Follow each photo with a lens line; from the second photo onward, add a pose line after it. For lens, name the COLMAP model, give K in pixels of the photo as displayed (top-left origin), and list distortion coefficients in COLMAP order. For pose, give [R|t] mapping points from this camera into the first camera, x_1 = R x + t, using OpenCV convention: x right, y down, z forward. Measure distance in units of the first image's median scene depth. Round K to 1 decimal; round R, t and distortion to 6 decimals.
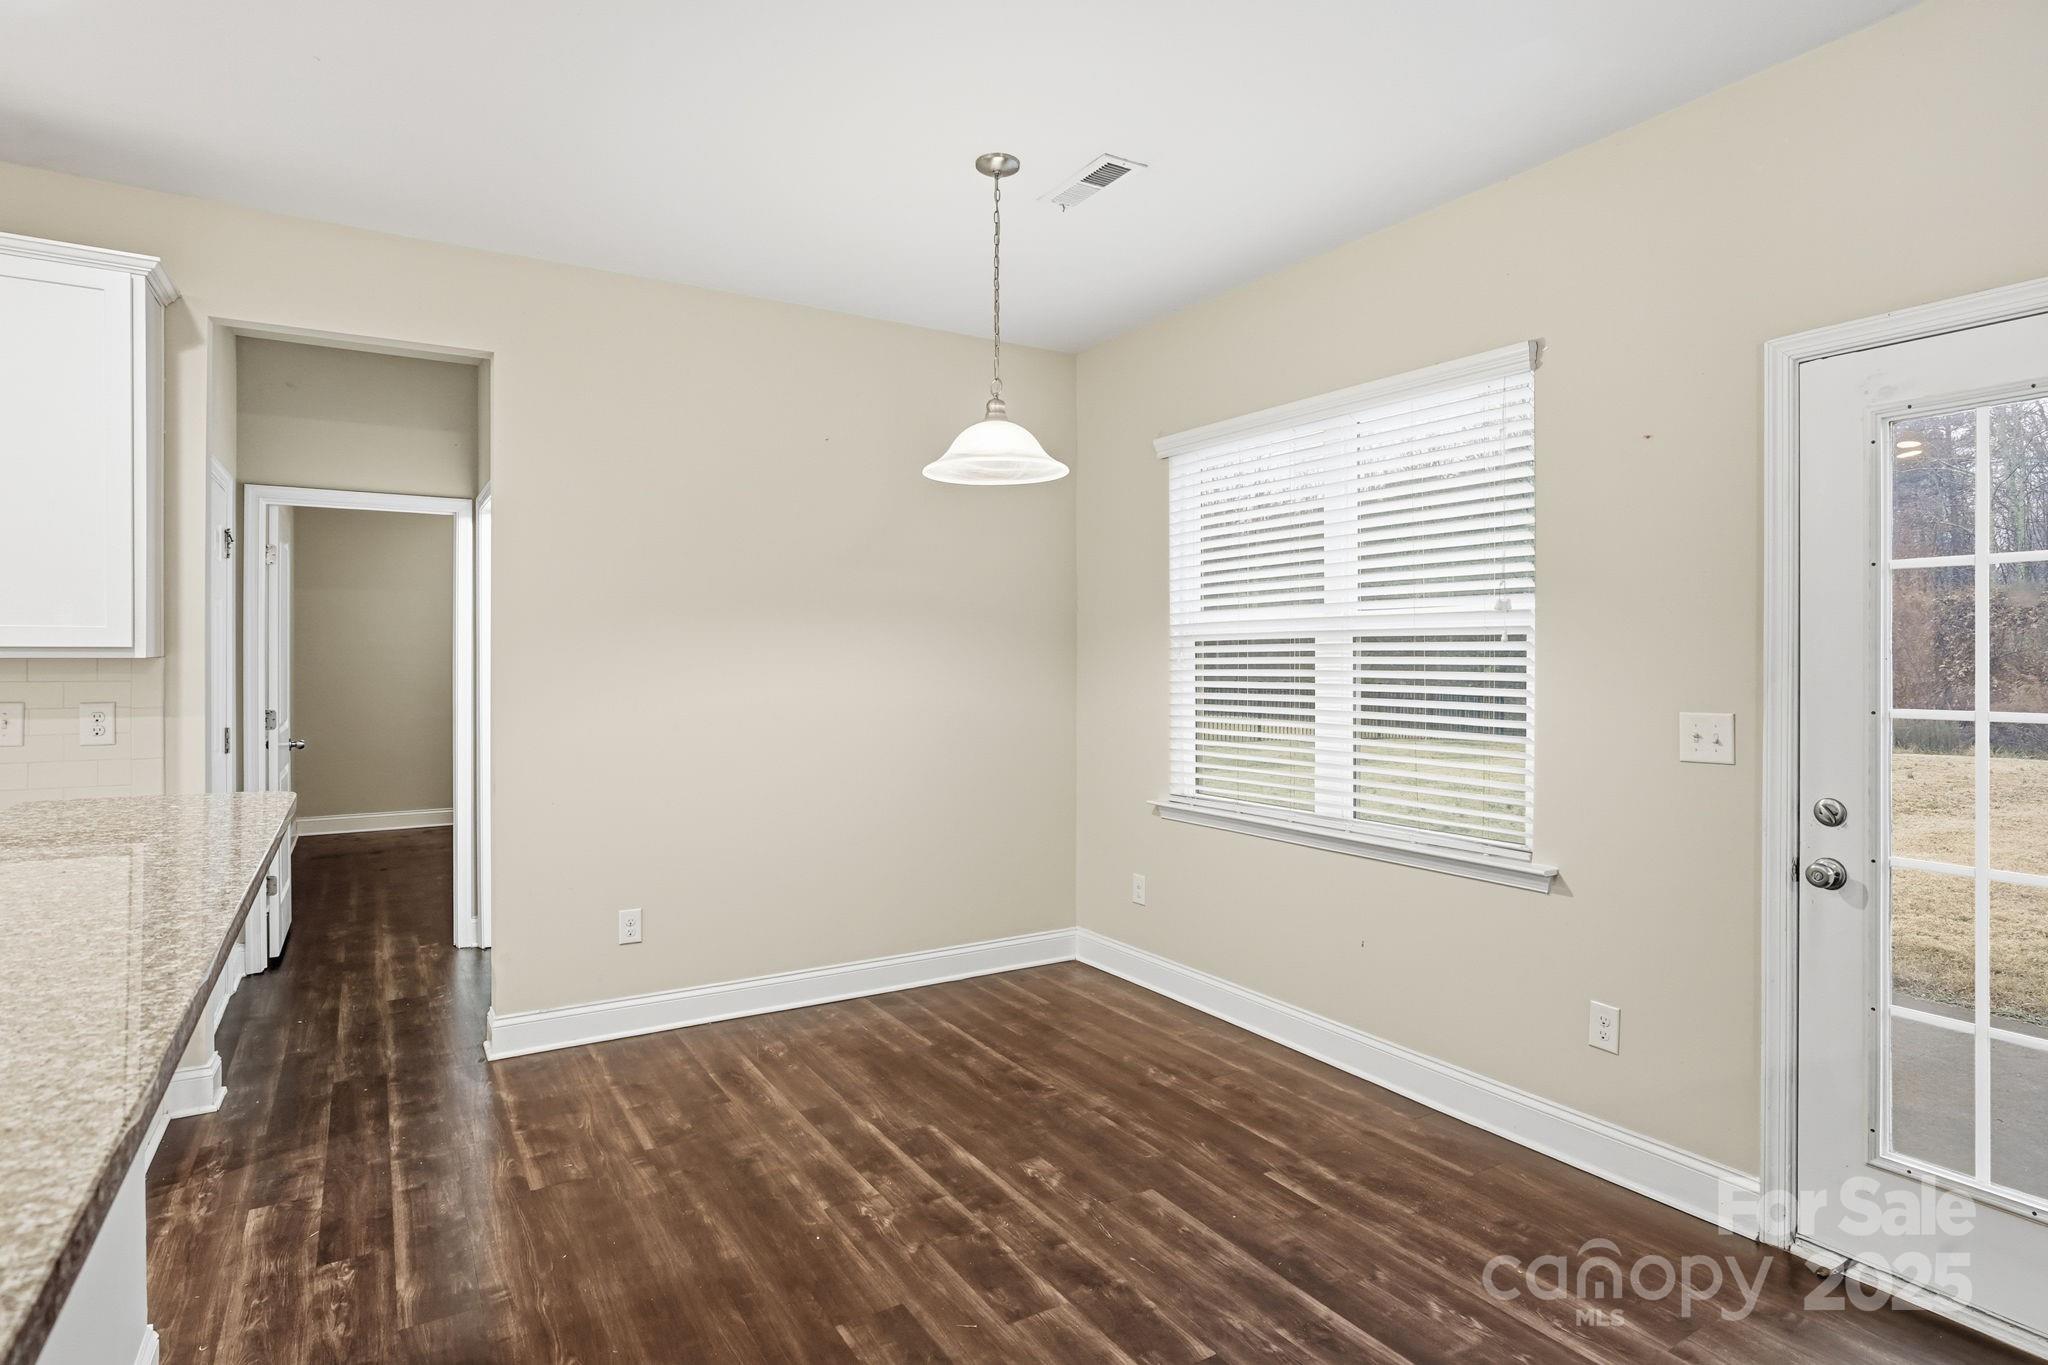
lens RADIAL K [[1078.9, 0, 1017.0], [0, 1078.9, 671.0], [0, 0, 1]] dist [-0.006064, 0.002493]
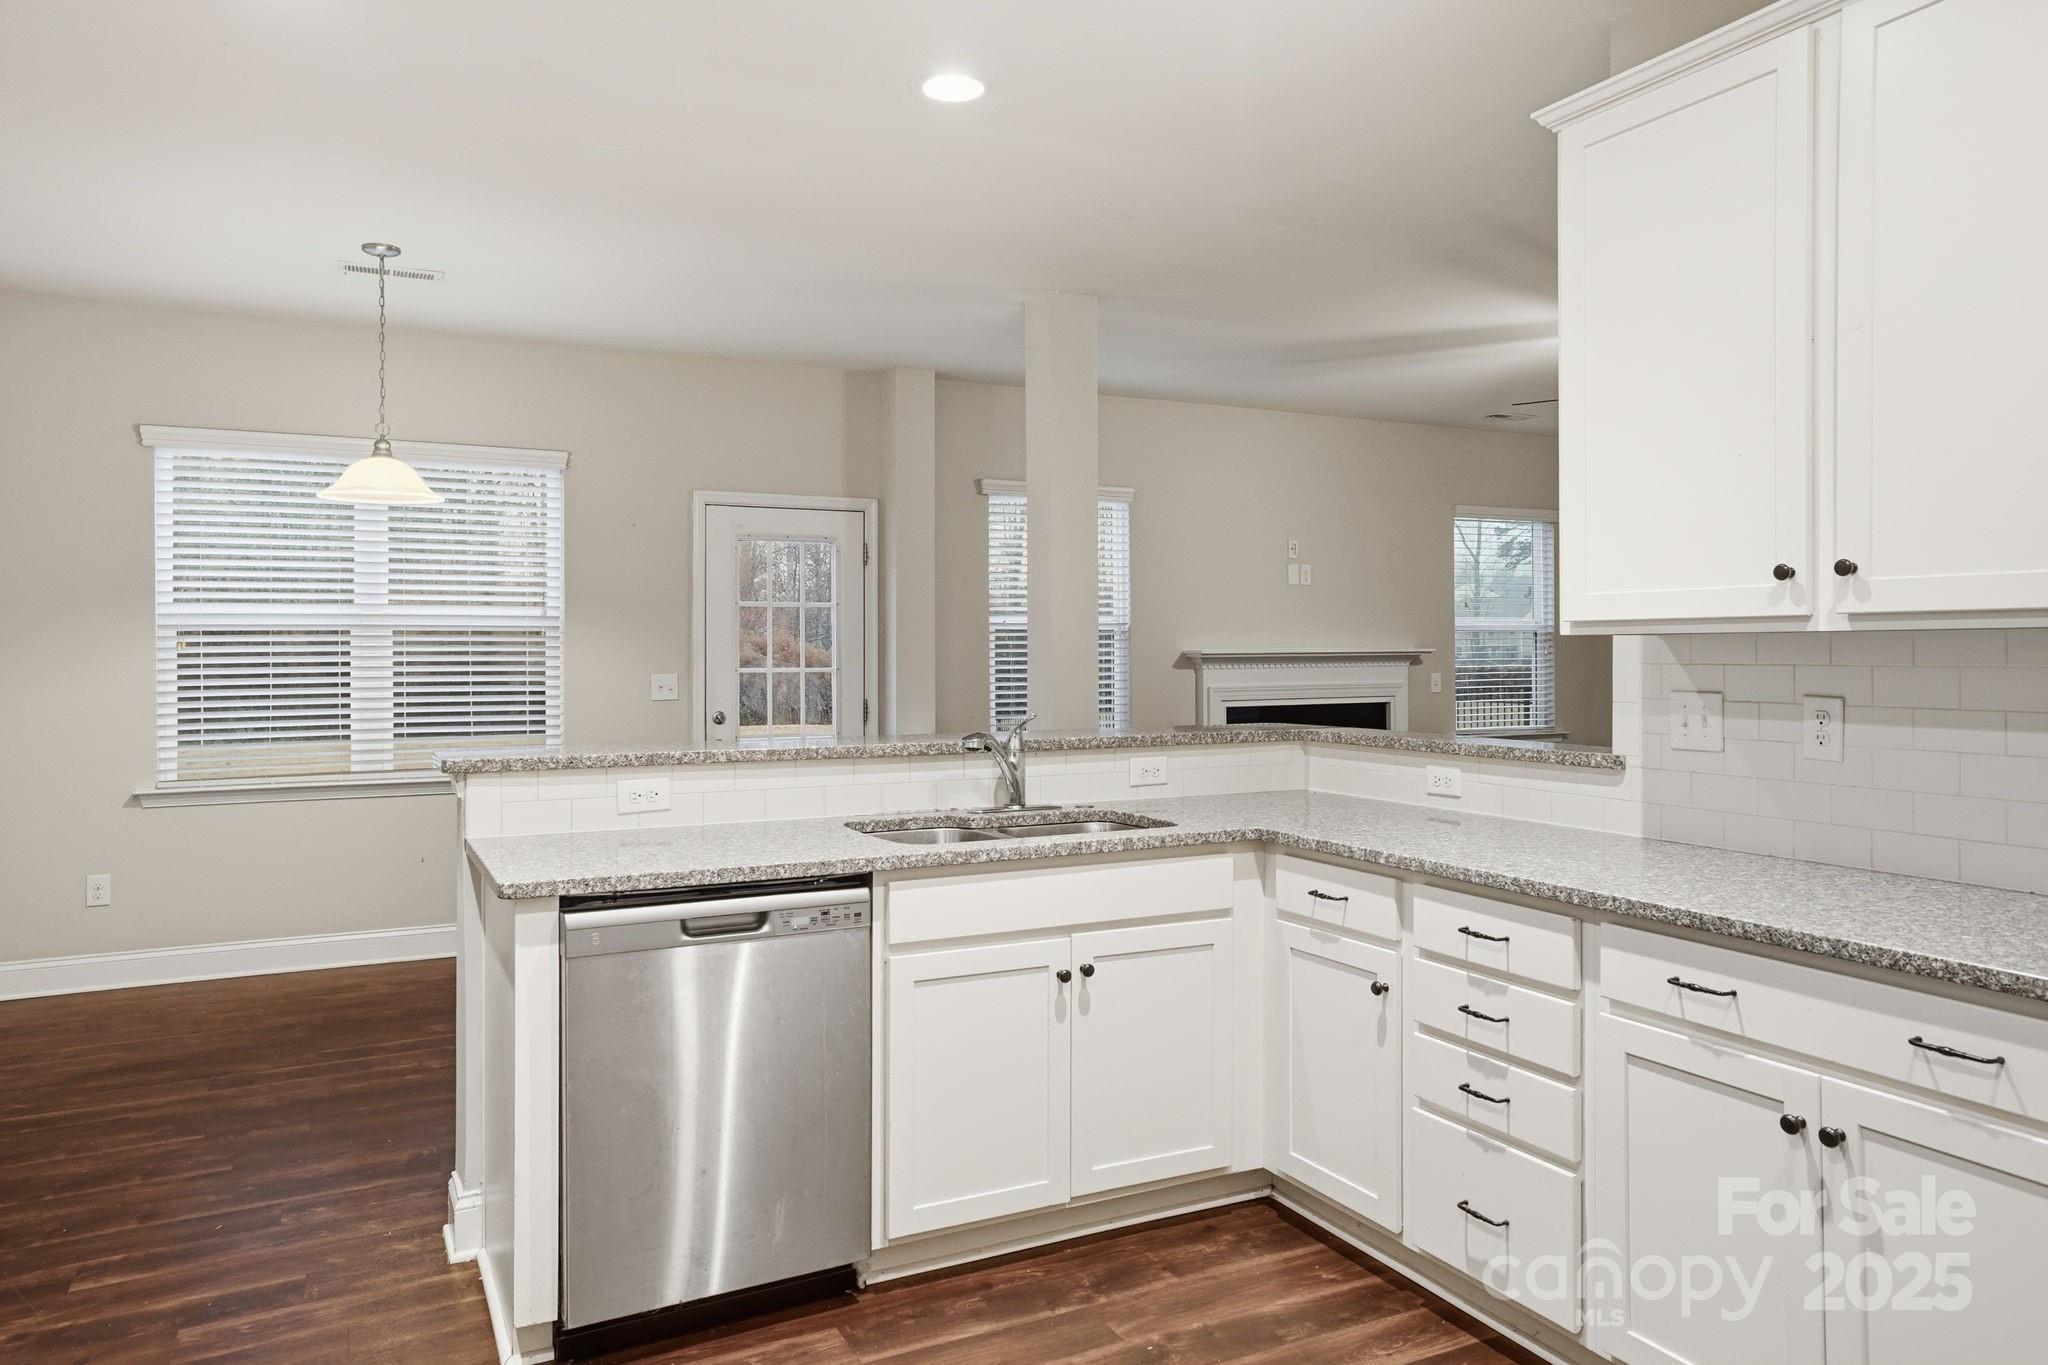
lens RADIAL K [[1369.0, 0, 1019.8], [0, 1369.0, 670.3], [0, 0, 1]] dist [0.026371, 0.003004]
pose [[0.084046, -0.015996, 0.996334, -1.537433], [0.014143, 0.999790, 0.014858, 0.002564], [-0.996362, 0.012843, 0.084254, 0.128574]]
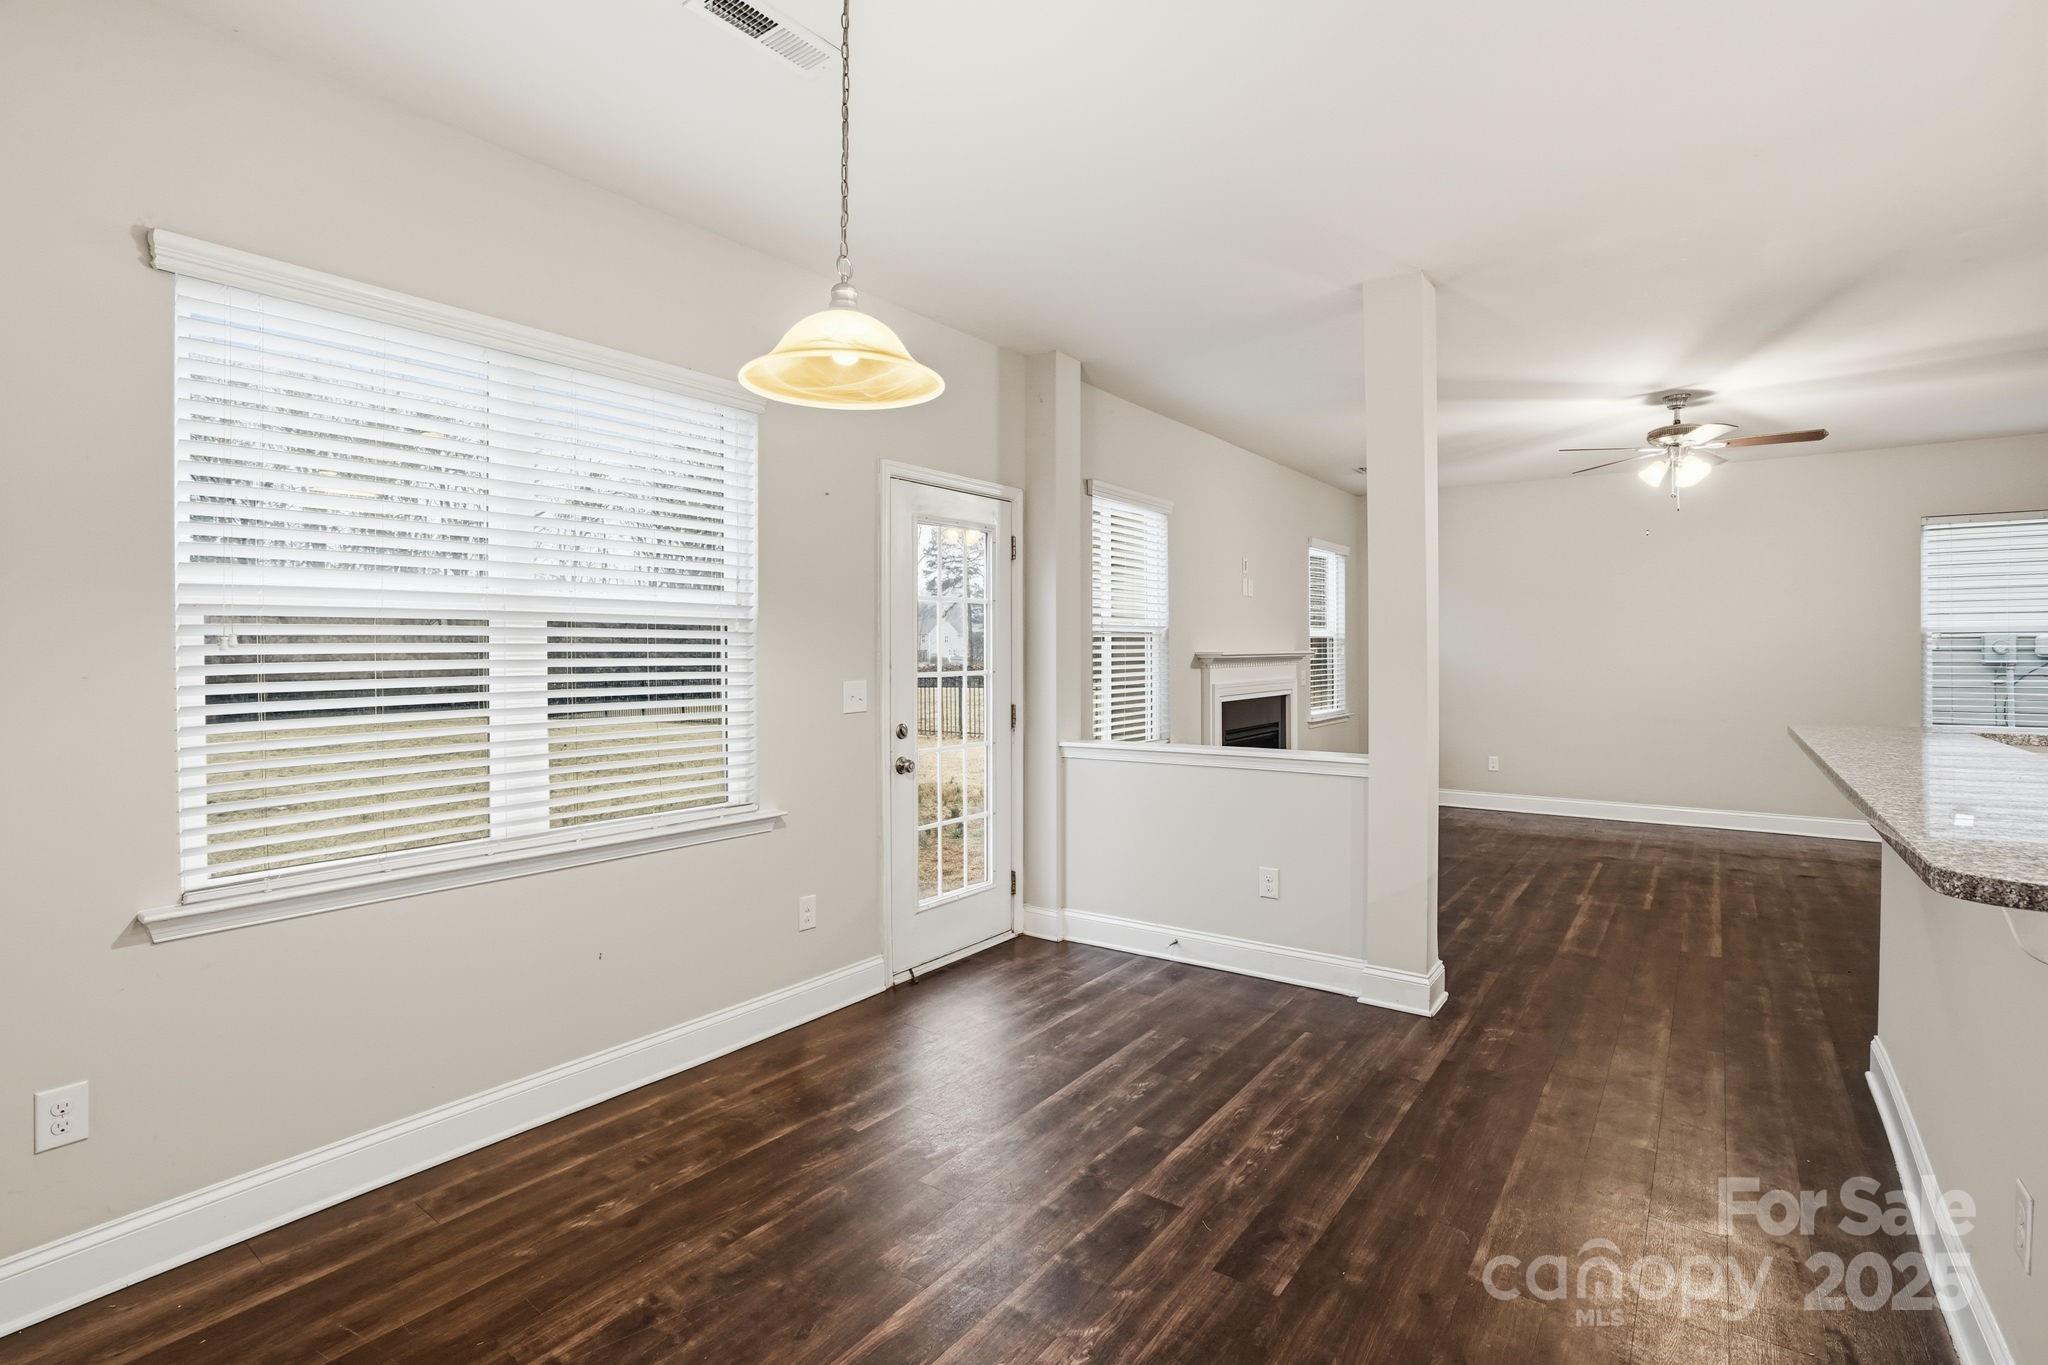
lens RADIAL K [[954.0, 0, 1024.1], [0, 954.0, 663.4], [0, 0, 1]] dist [-0.026325, 0.002071]
pose [[-0.370021, -0.012466, 0.928940, -0.649421], [0.012002, 0.999762, 0.018197, -0.008140], [-0.928946, 0.017883, -0.369783, 1.110804]]
